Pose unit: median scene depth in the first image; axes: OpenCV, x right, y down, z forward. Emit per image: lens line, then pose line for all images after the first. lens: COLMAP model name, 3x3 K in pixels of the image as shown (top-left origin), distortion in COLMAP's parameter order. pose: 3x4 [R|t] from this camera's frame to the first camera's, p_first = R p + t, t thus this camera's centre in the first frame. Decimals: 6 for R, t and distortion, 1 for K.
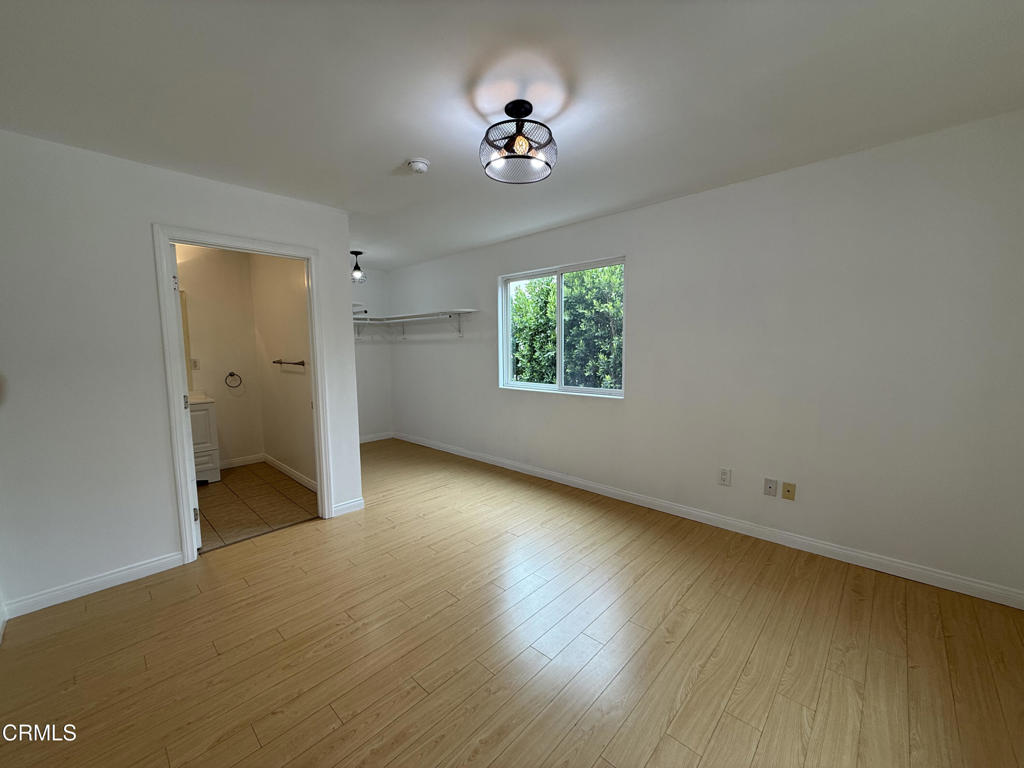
lens RADIAL K [[407.2, 0, 507.2], [0, 407.2, 384.6], [0, 0, 1]] dist [0.000332, 0.000234]
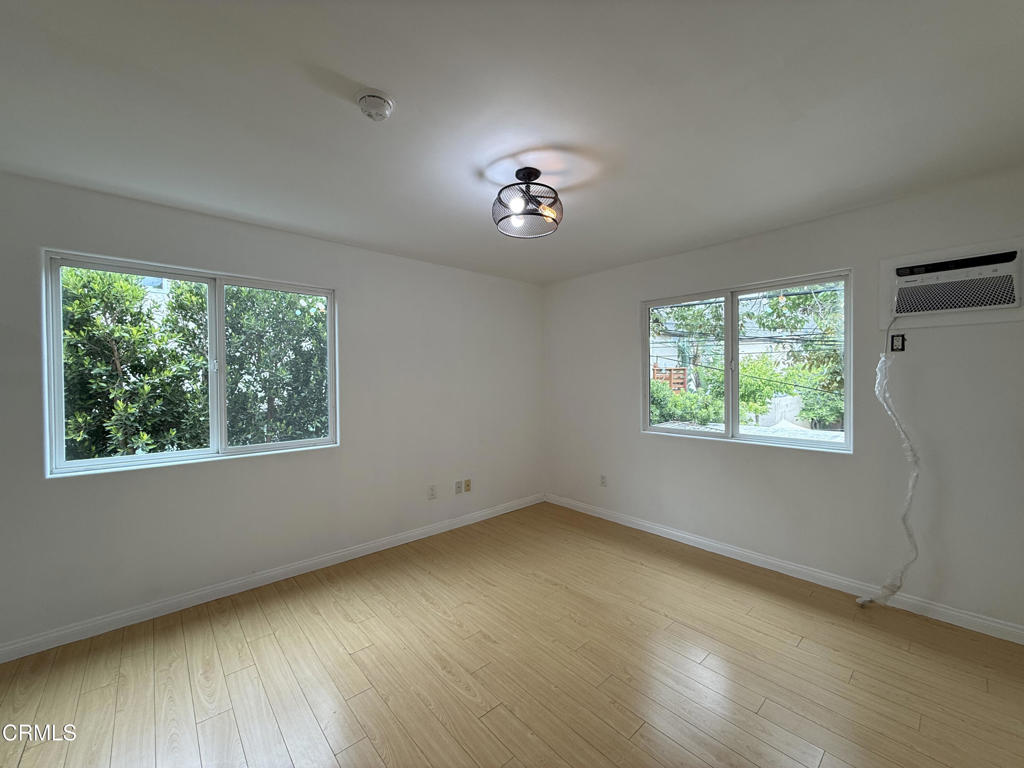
lens RADIAL K [[407.2, 0, 509.9], [0, 407.2, 384.1], [0, 0, 1]] dist [0.000332, 0.000234]
pose [[0.082523, 0.002041, 0.996587, -0.643022], [0.106192, 0.994287, -0.010829, -0.056623], [-0.990915, 0.106723, 0.081835, 0.601276]]
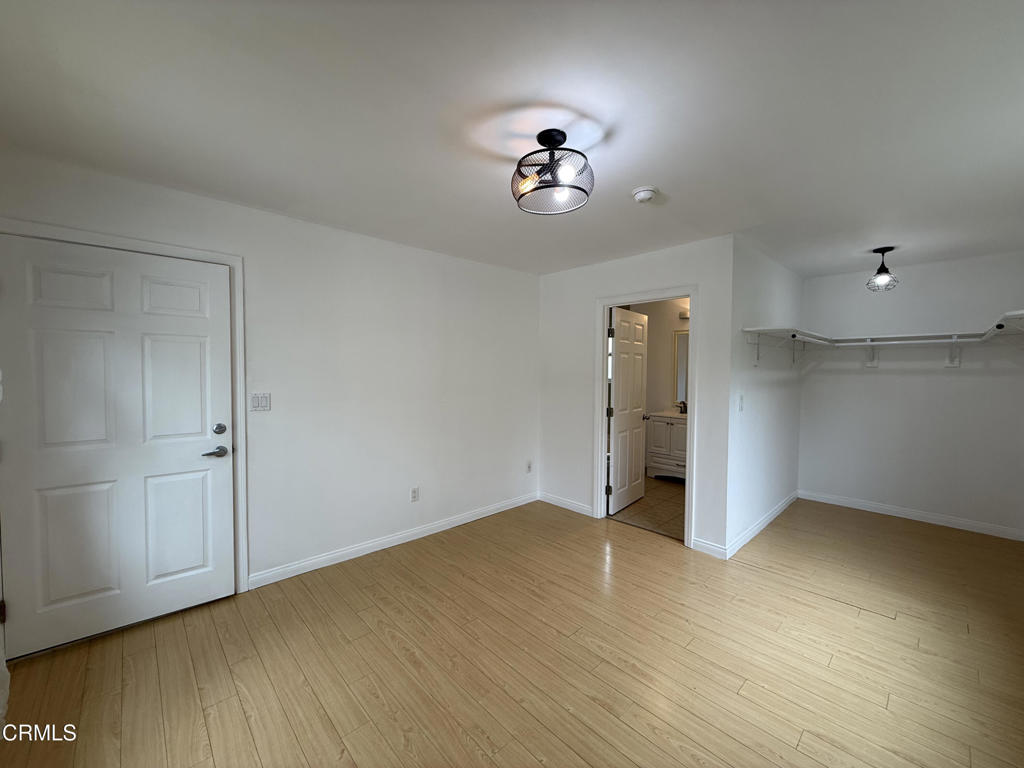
lens RADIAL K [[407.2, 0, 508.8], [0, 407.2, 383.8], [0, 0, 1]] dist [0.000332, 0.000234]
pose [[-0.056446, 0.046411, -0.997326, 0.598781], [-0.102193, 0.993404, 0.052012, -0.083723], [0.993162, 0.104855, -0.051330, 0.595159]]
